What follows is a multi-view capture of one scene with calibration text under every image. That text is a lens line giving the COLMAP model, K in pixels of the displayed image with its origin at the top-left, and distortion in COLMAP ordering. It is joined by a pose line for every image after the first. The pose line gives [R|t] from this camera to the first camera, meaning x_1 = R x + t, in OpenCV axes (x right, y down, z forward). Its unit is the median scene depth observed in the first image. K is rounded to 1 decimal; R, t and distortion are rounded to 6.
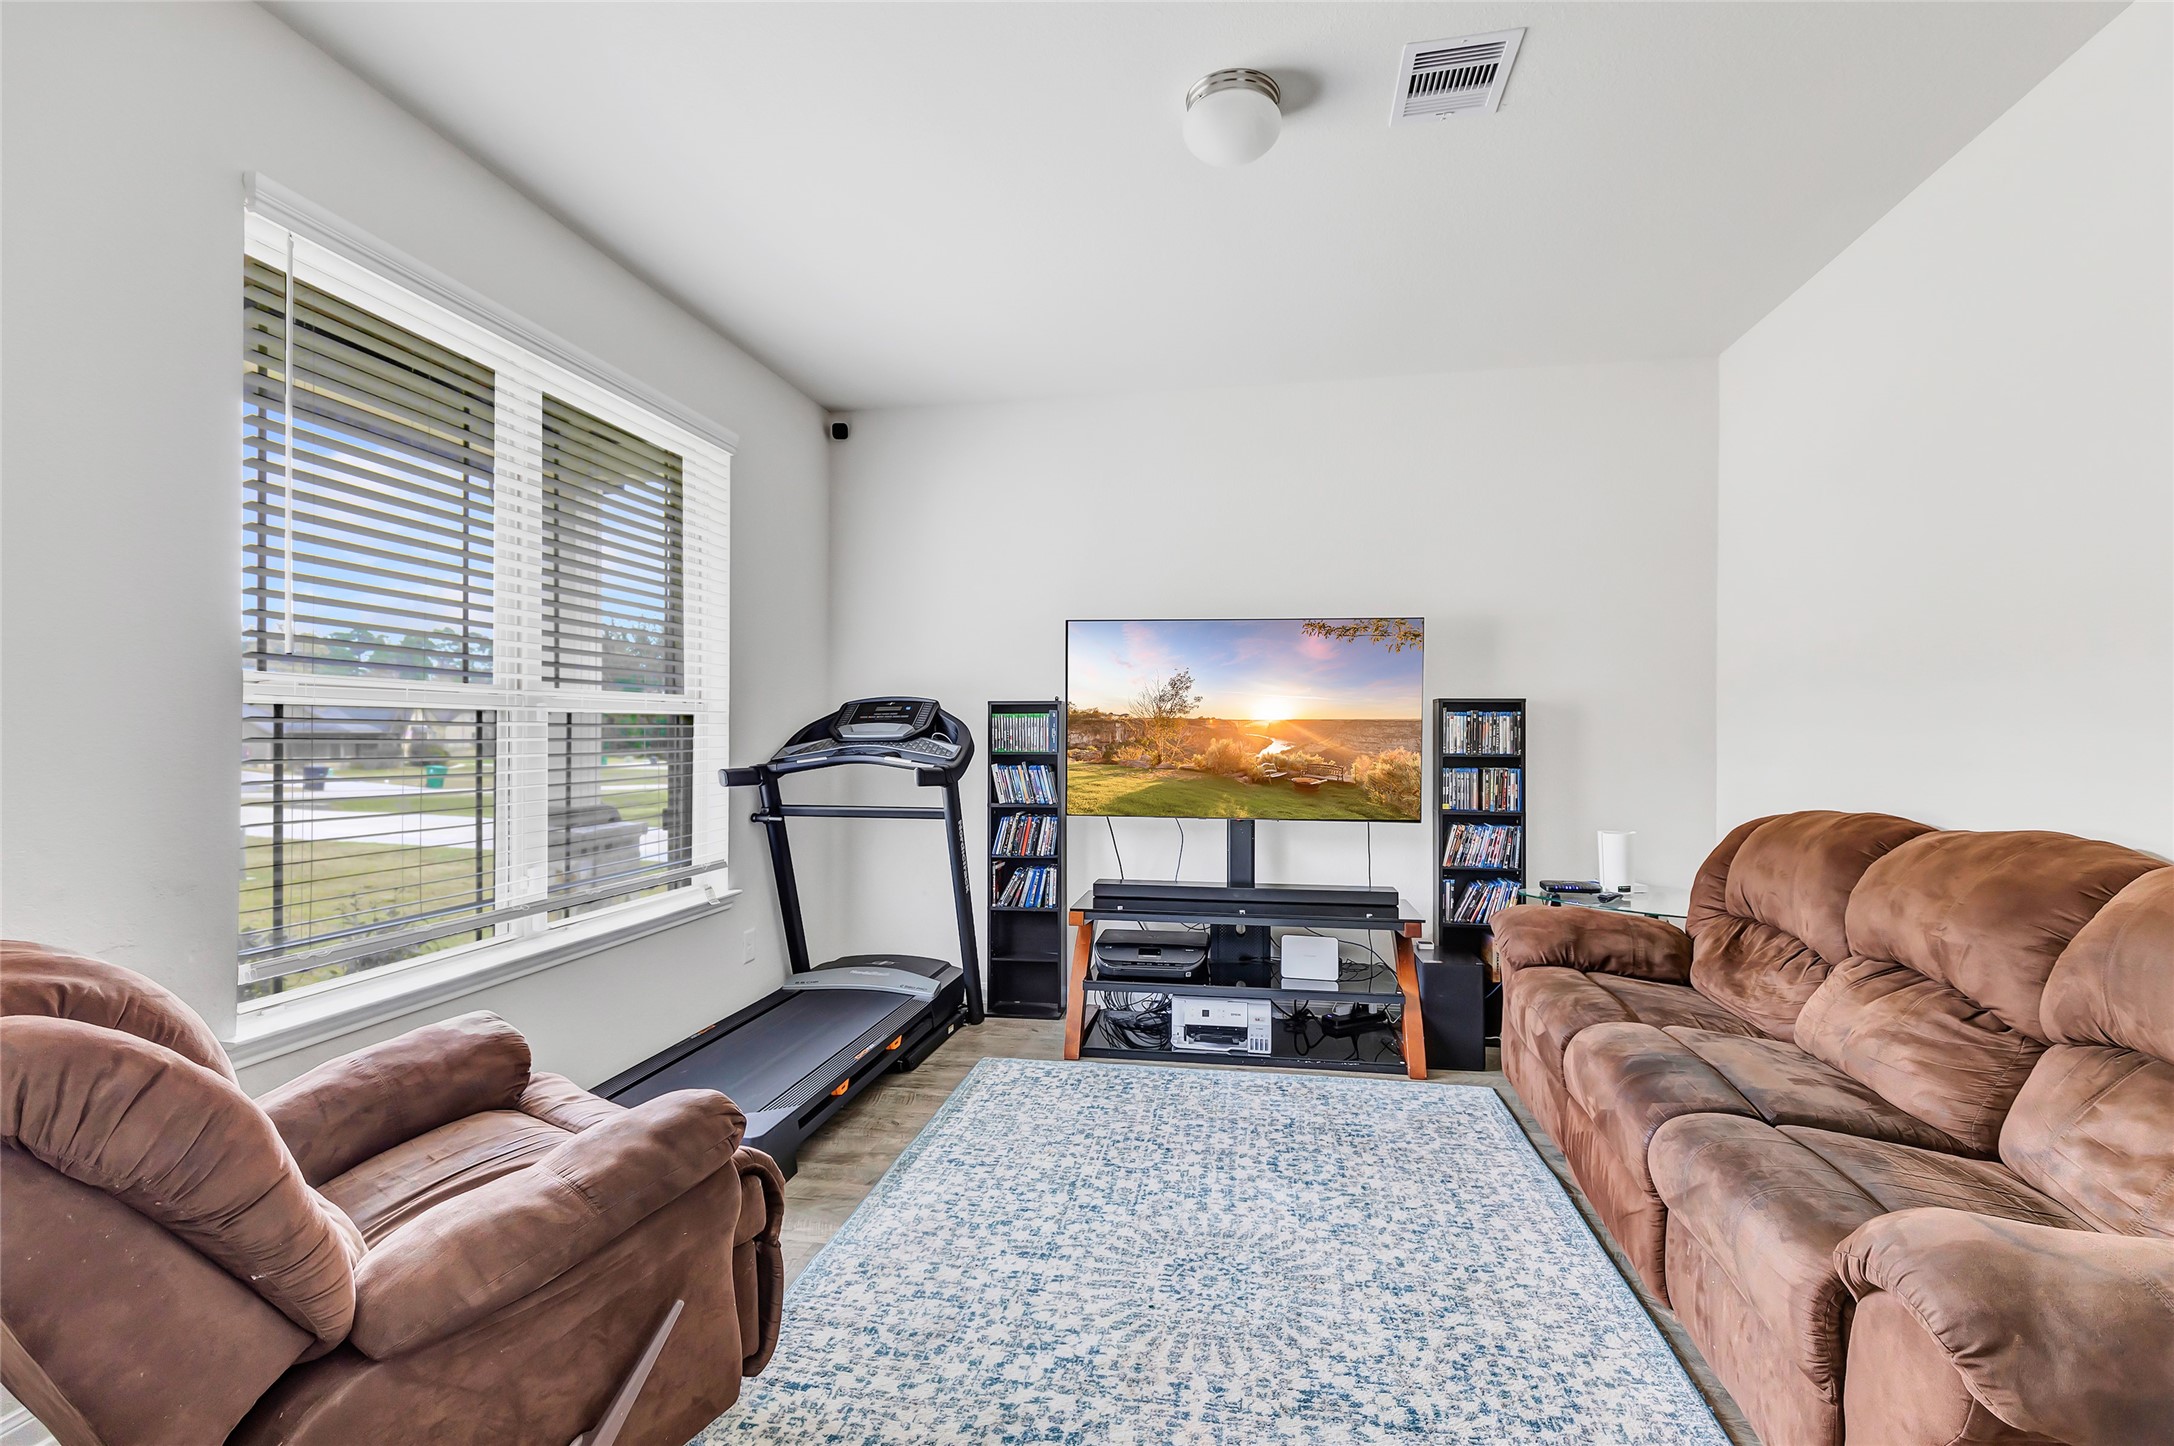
lens RADIAL K [[1001.7, 0, 1075.4], [0, 1001.7, 740.3], [0, 0, 1]] dist [-0.003935, -0.001204]
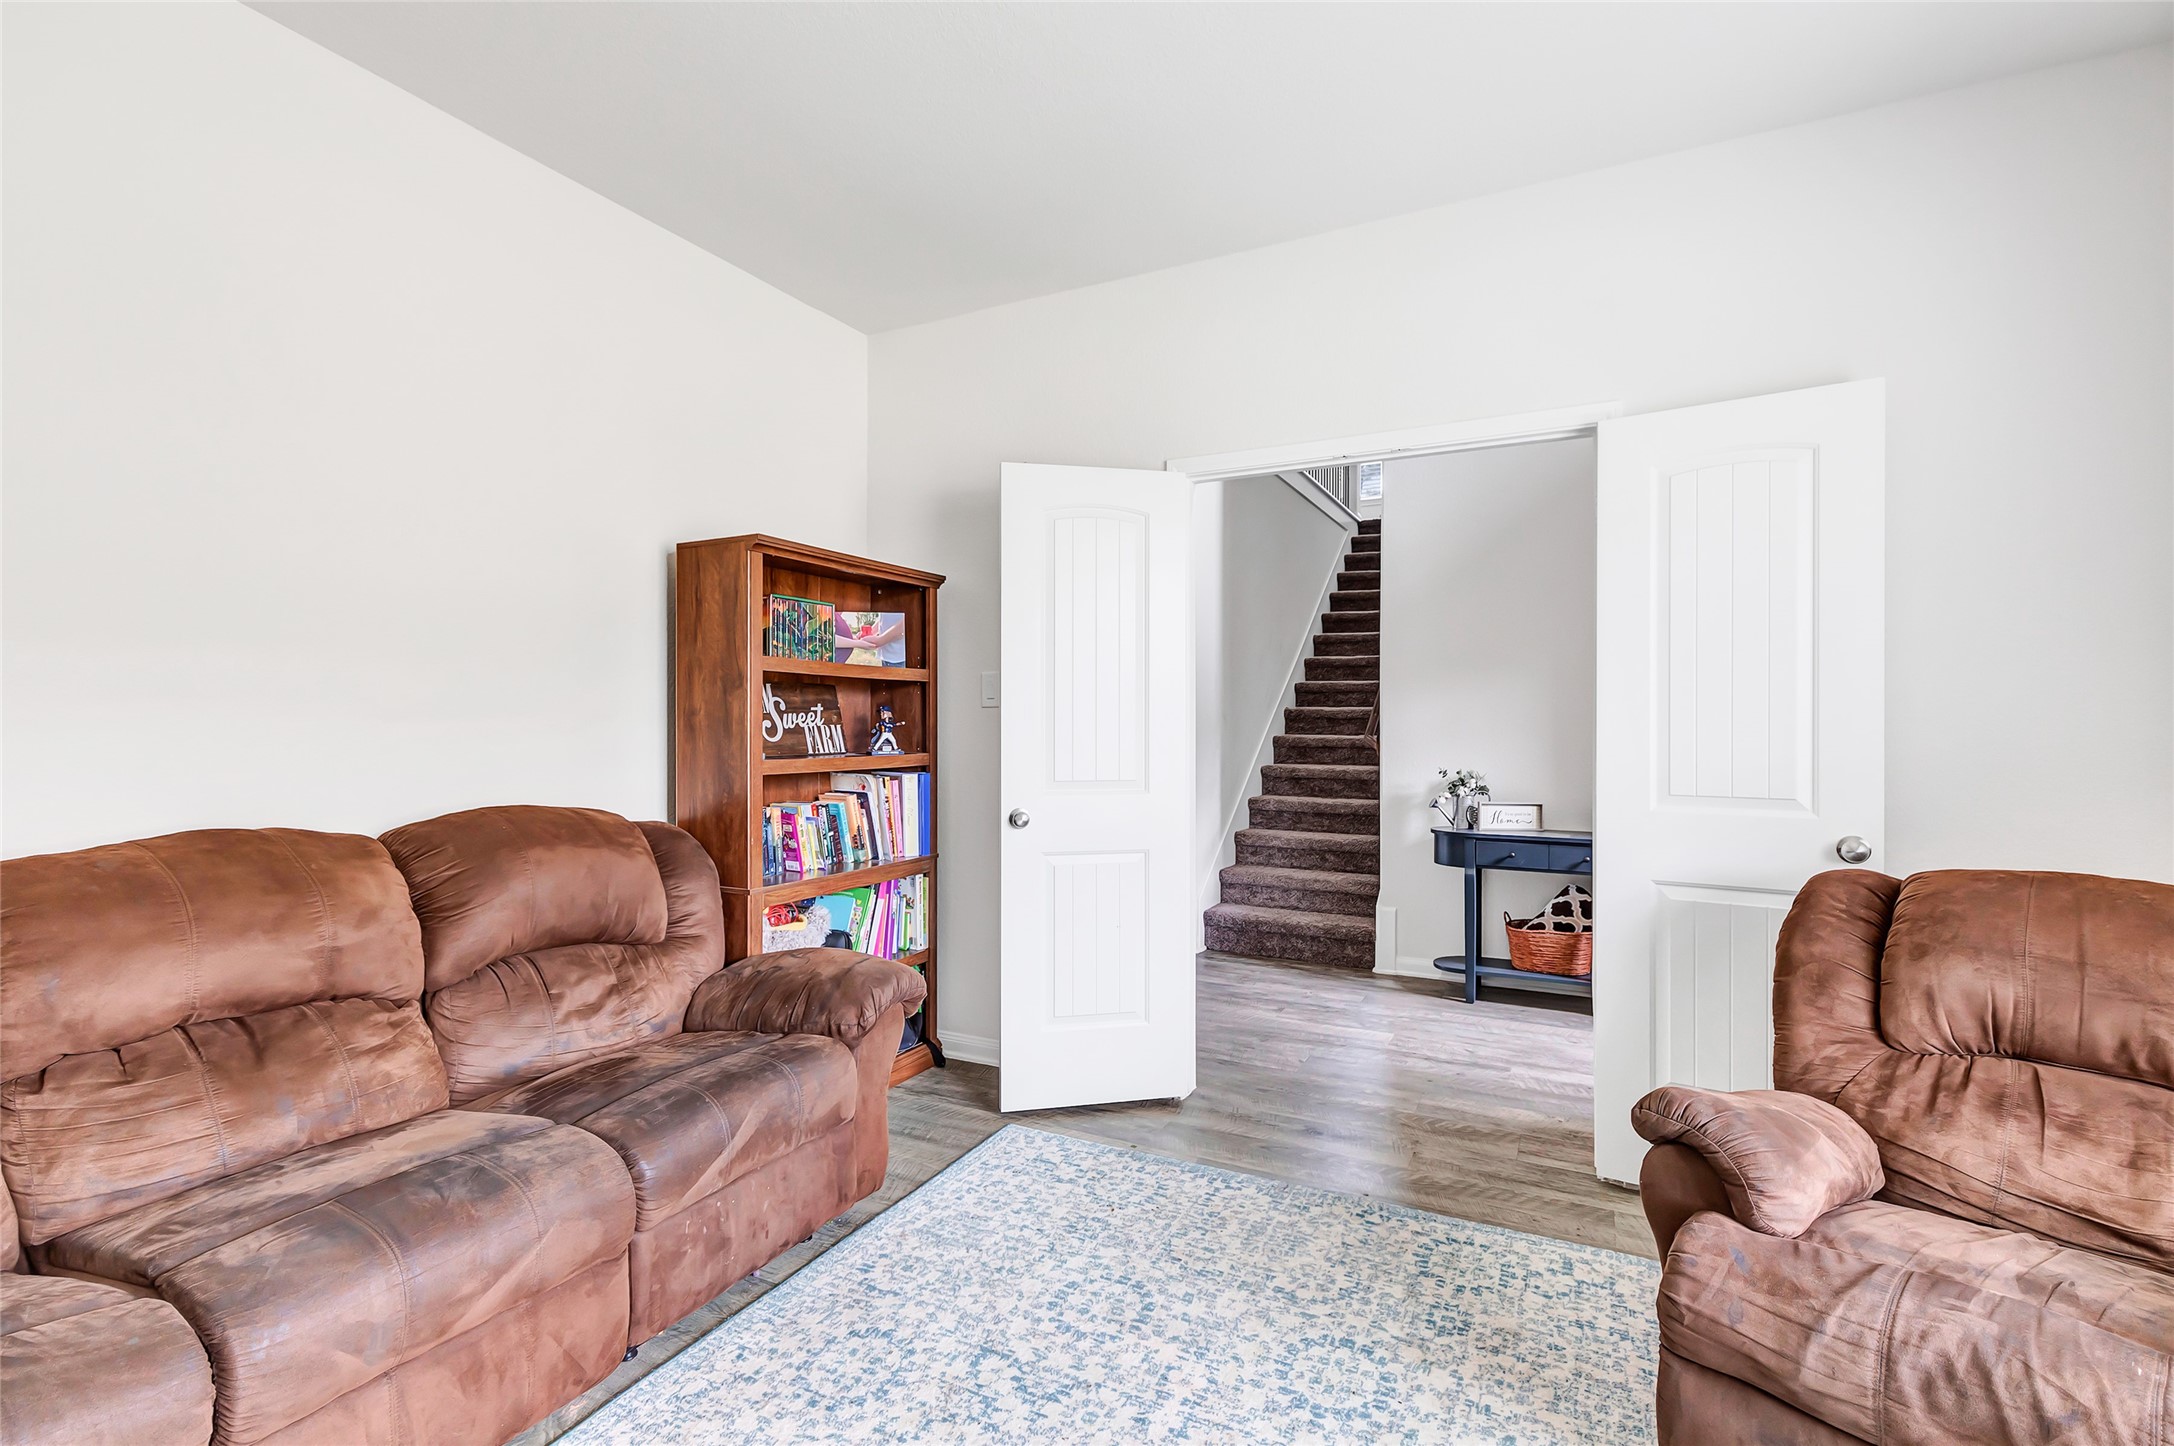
lens RADIAL K [[1001.7, 0, 1085.8], [0, 1001.7, 726.4], [0, 0, 1]] dist [-0.003935, -0.001204]
pose [[-0.966645, -0.002554, 0.256106, -0.049224], [-0.000921, 0.999978, 0.006498, -0.014126], [-0.256117, 0.006046, -0.966627, 1.980397]]
